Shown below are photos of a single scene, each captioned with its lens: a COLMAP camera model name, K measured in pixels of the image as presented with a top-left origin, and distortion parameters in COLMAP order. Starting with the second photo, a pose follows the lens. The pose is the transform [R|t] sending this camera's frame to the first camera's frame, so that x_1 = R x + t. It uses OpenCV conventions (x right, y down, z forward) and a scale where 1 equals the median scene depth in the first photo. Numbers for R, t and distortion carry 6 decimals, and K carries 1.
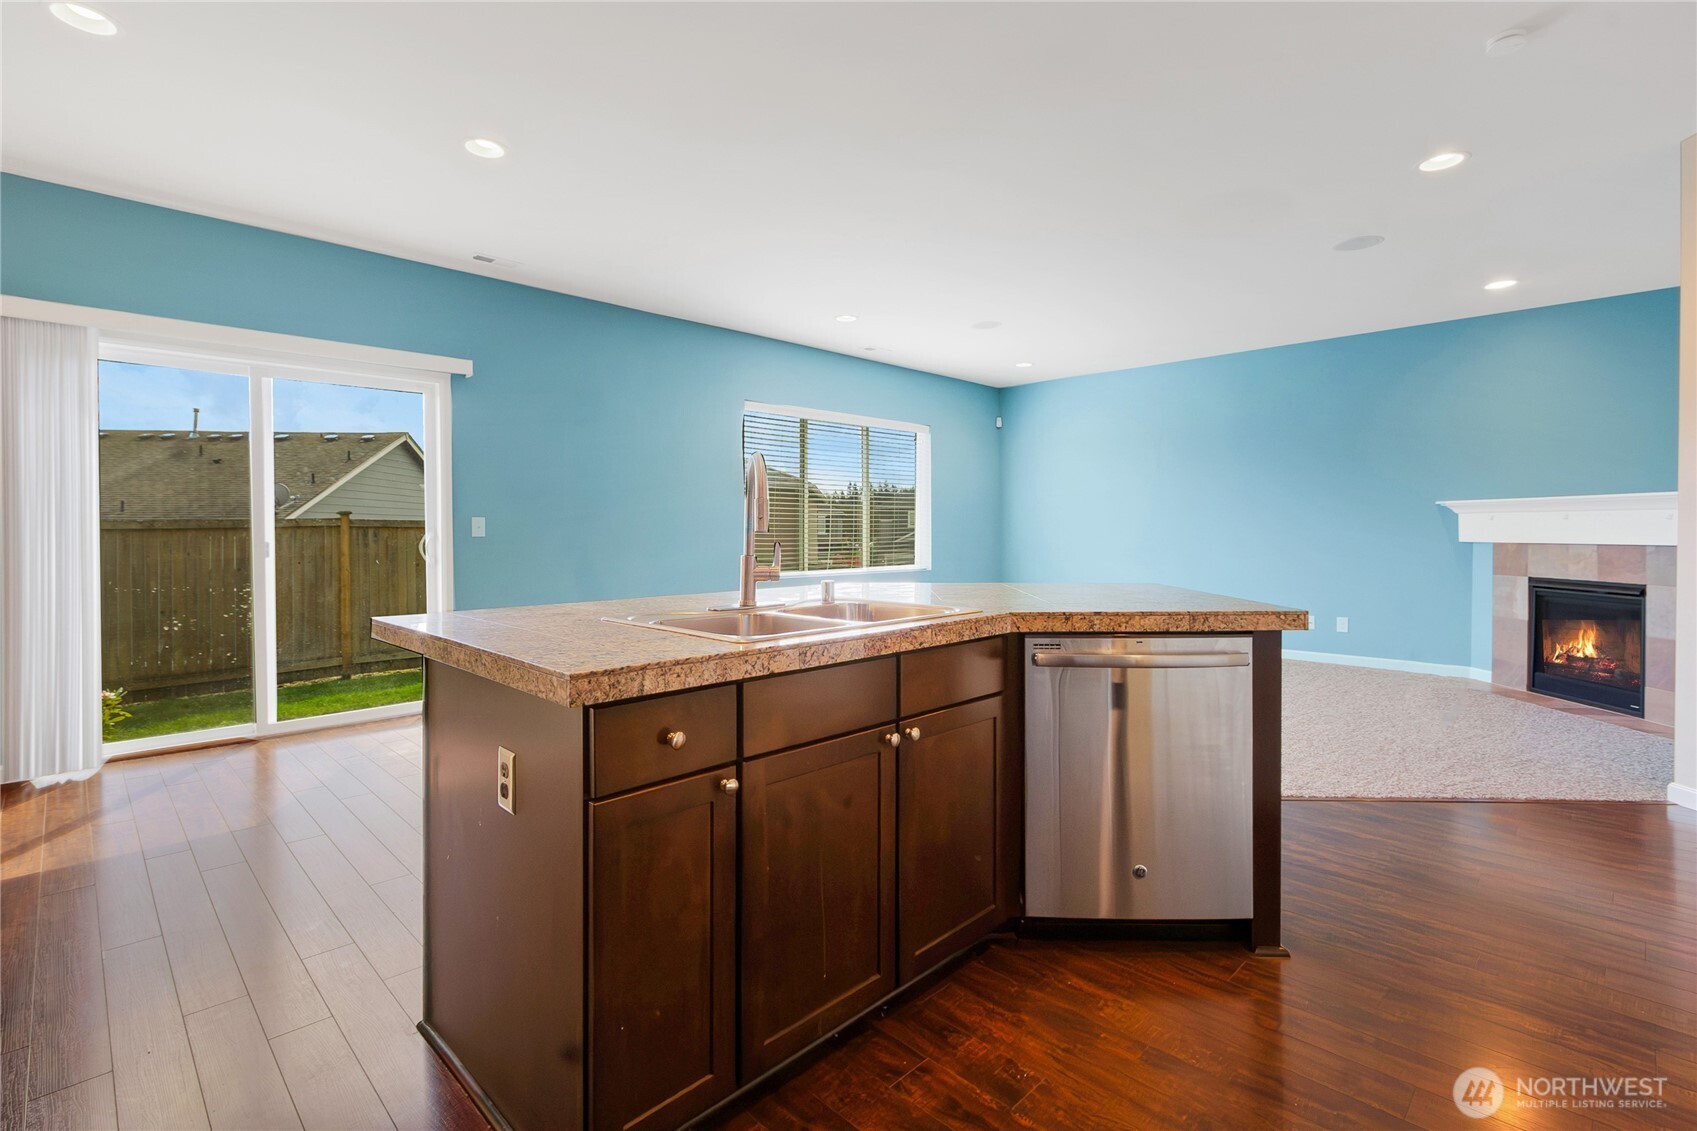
lens RADIAL K [[803.8, 0, 860.4], [0, 803.8, 541.8], [0, 0, 1]] dist [-0.002404, 0.001290]
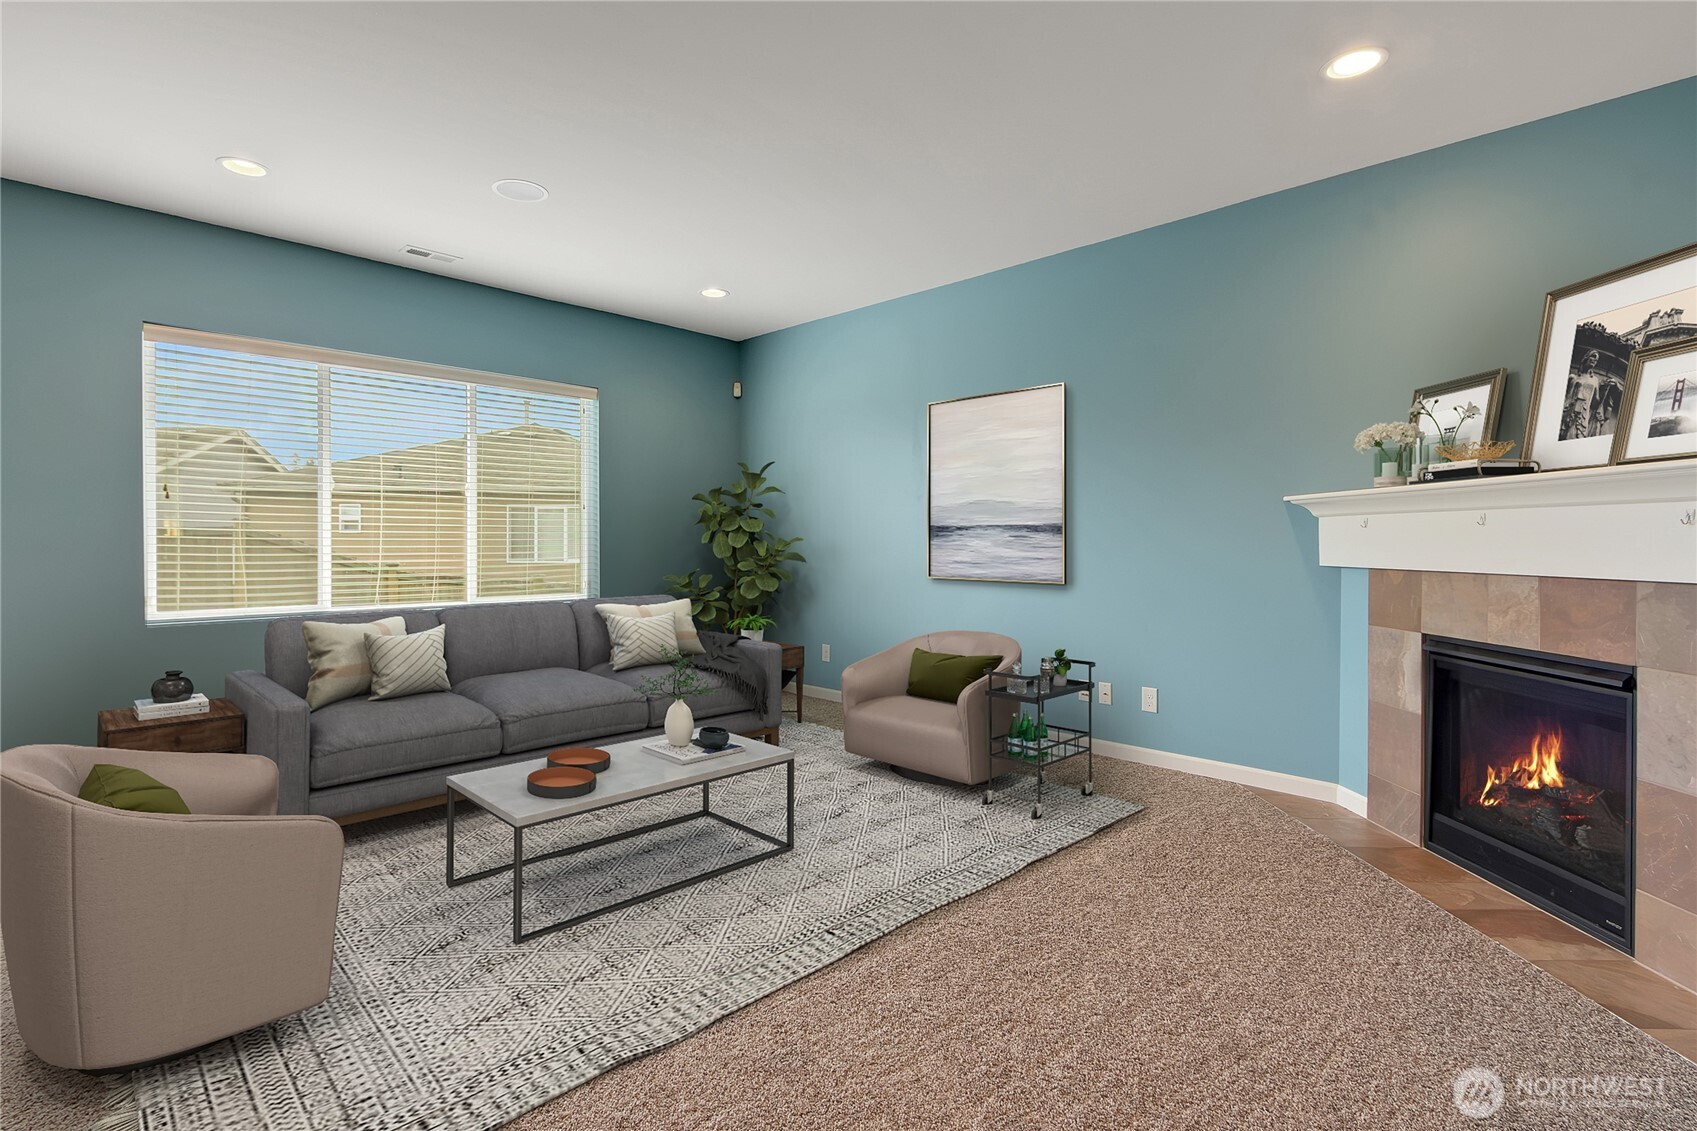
lens RADIAL K [[803.8, 0, 865.5], [0, 803.8, 550.9], [0, 0, 1]] dist [-0.002404, 0.001290]
pose [[0.999980, 0.004008, -0.004901, 0.462371], [-0.004027, 0.999985, -0.003798, -0.007831], [0.004885, 0.003817, 0.999981, 0.461739]]
